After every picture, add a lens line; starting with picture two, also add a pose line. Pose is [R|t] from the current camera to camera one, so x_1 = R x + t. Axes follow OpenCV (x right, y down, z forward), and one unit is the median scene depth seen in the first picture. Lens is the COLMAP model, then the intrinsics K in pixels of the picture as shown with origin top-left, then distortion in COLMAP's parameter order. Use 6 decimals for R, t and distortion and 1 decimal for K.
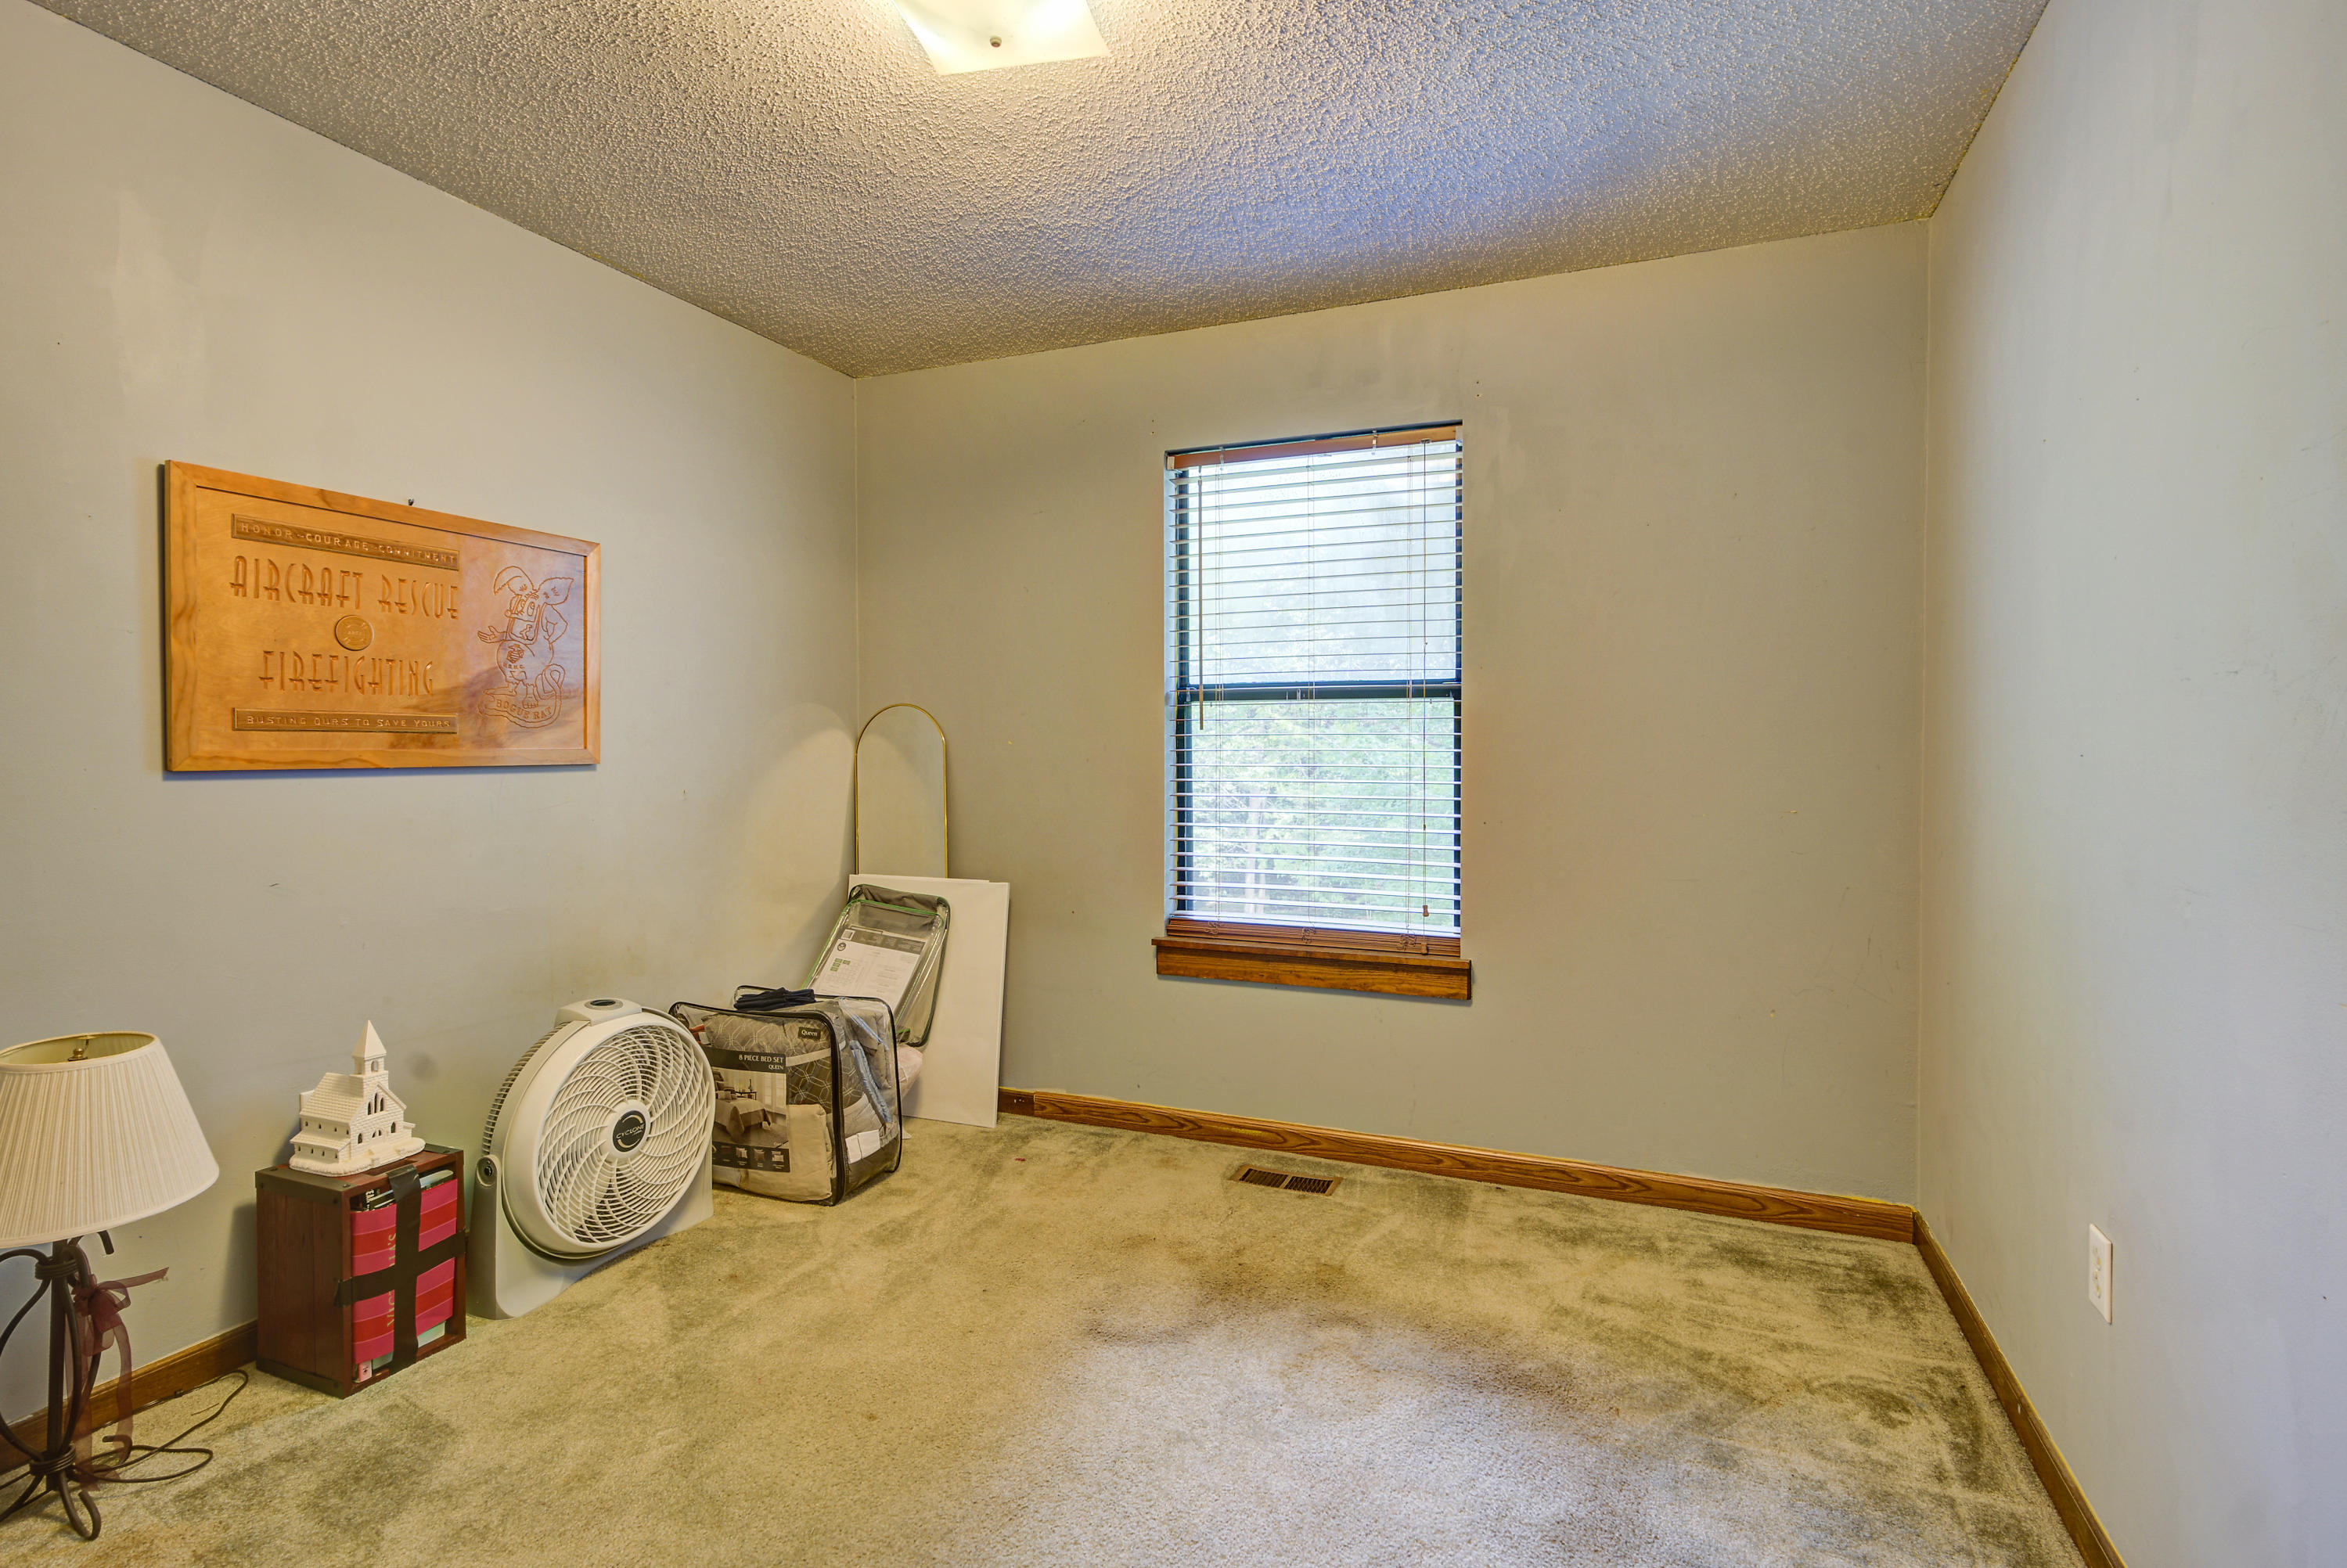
lens RADIAL K [[1120.2, 0, 1167.7], [0, 1120.2, 779.1], [0, 0, 1]] dist [0.000379, 0.001679]
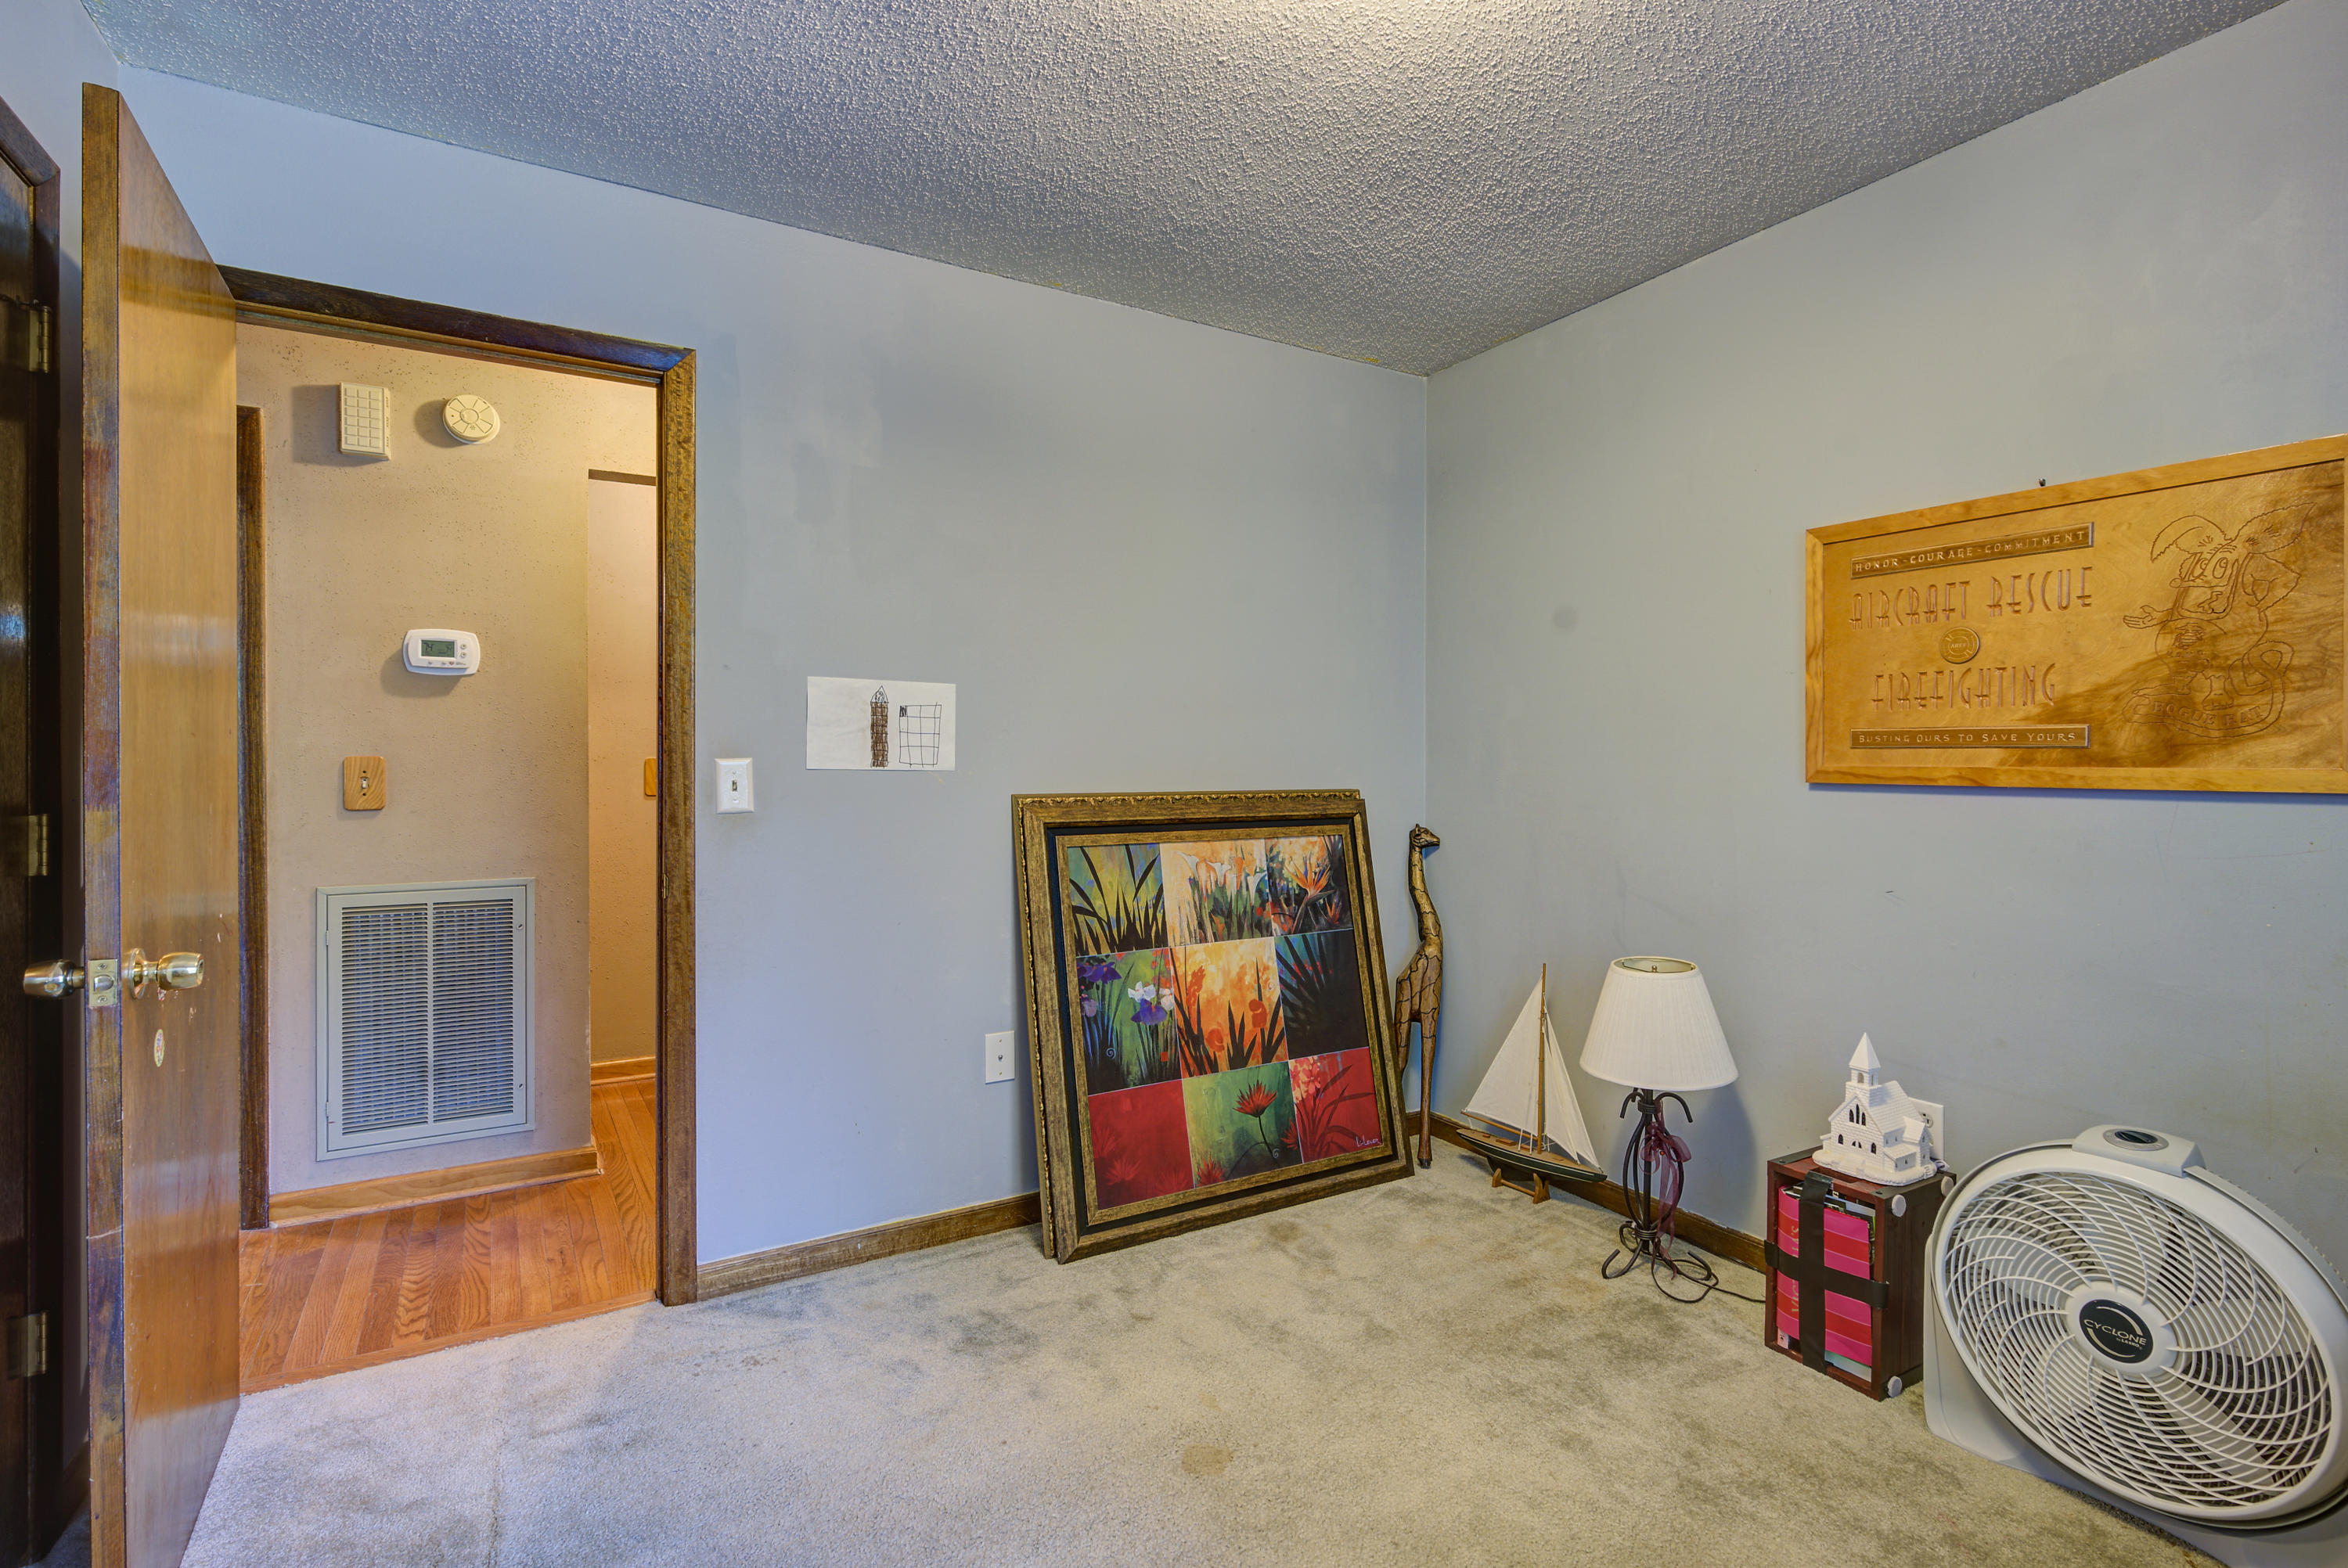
lens RADIAL K [[1120.6, 0, 1169.3], [0, 1120.6, 776.6], [0, 0, 1]] dist [0.000379, 0.001679]
pose [[-0.580962, 0.013041, -0.813826, 0.451912], [-0.021779, 0.999265, 0.031559, -0.033332], [0.813639, 0.036059, -0.580251, 1.011652]]
